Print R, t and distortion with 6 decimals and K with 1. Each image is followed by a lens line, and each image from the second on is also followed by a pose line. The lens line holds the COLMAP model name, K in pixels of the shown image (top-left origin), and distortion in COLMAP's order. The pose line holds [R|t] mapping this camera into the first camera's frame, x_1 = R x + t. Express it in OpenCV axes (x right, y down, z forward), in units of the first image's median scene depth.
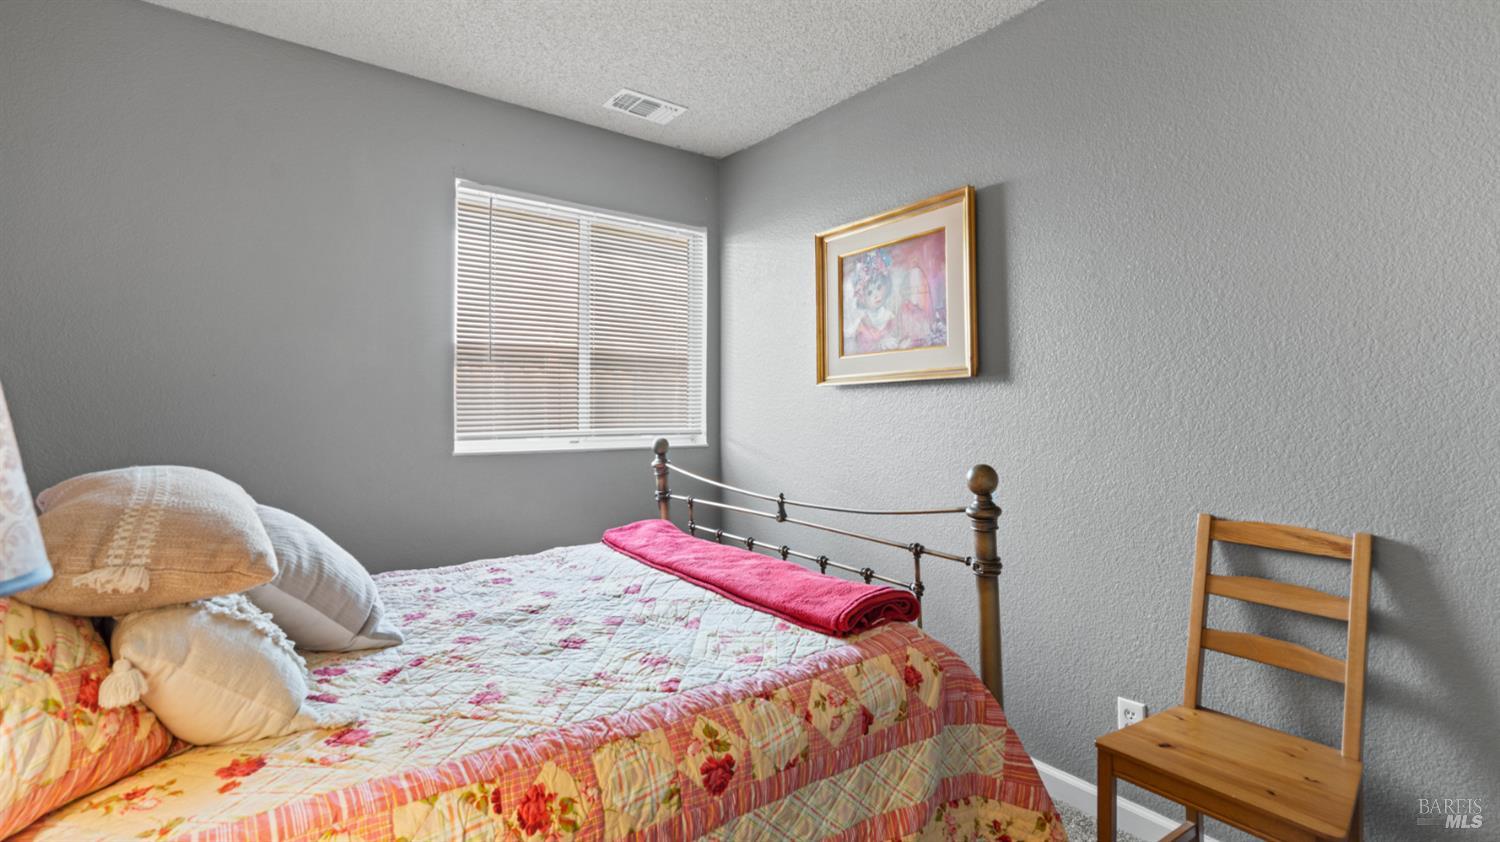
lens RADIAL K [[674.0, 0, 749.6], [0, 674.0, 402.1], [0, 0, 1]] dist [-0.012198, 0.006515]
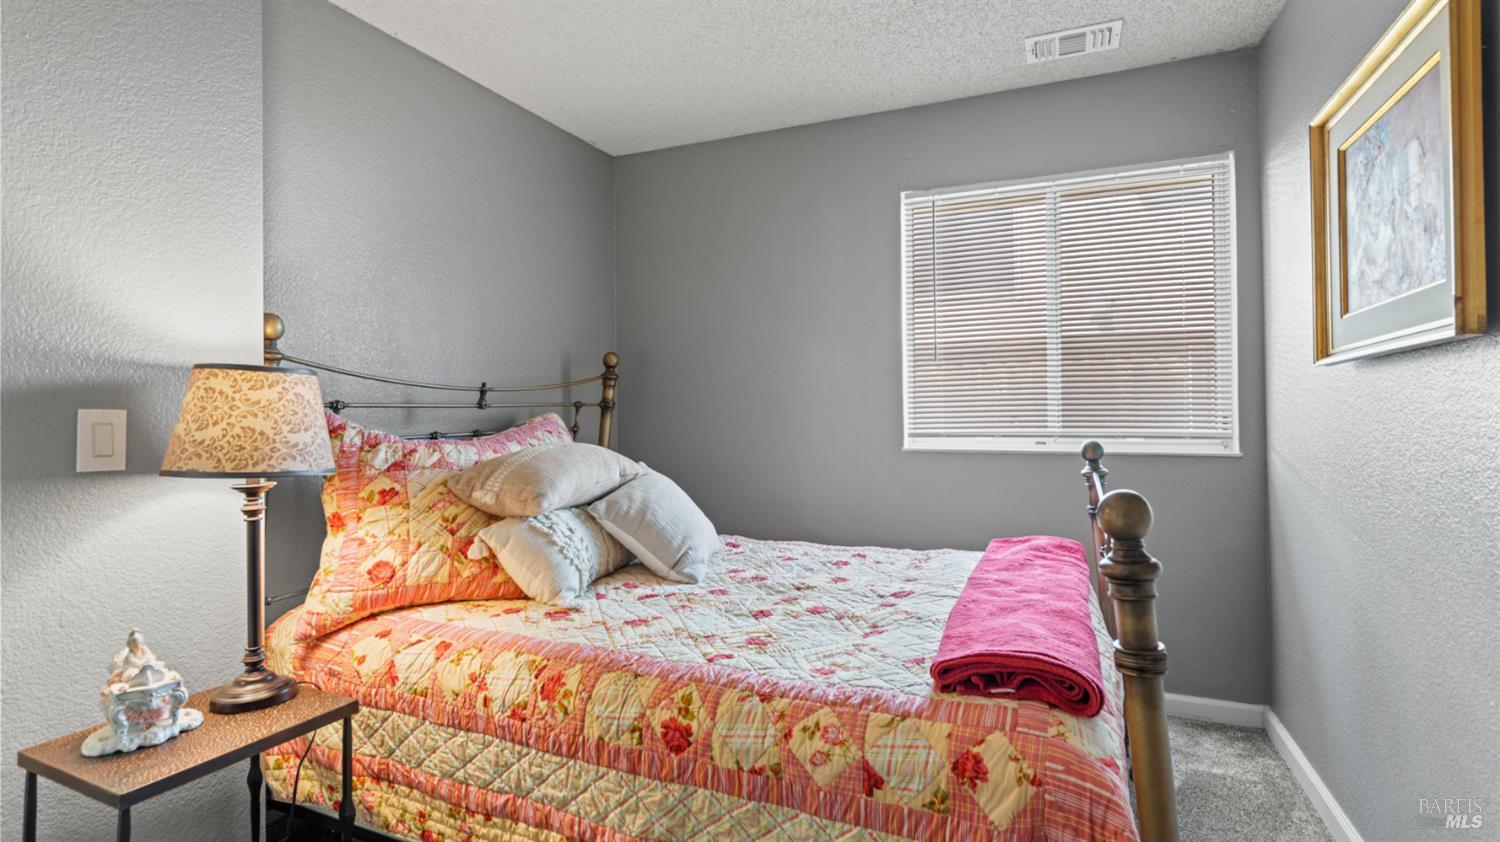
lens RADIAL K [[719.2, 0, 750.1], [0, 719.2, 406.4], [0, 0, 1]] dist [-0.001687, -0.000069]
pose [[0.492229, -0.009226, -0.870417, 0.908672], [0.017270, 0.999851, -0.000832, 0.010535], [0.870294, -0.014622, 0.492315, 0.456209]]
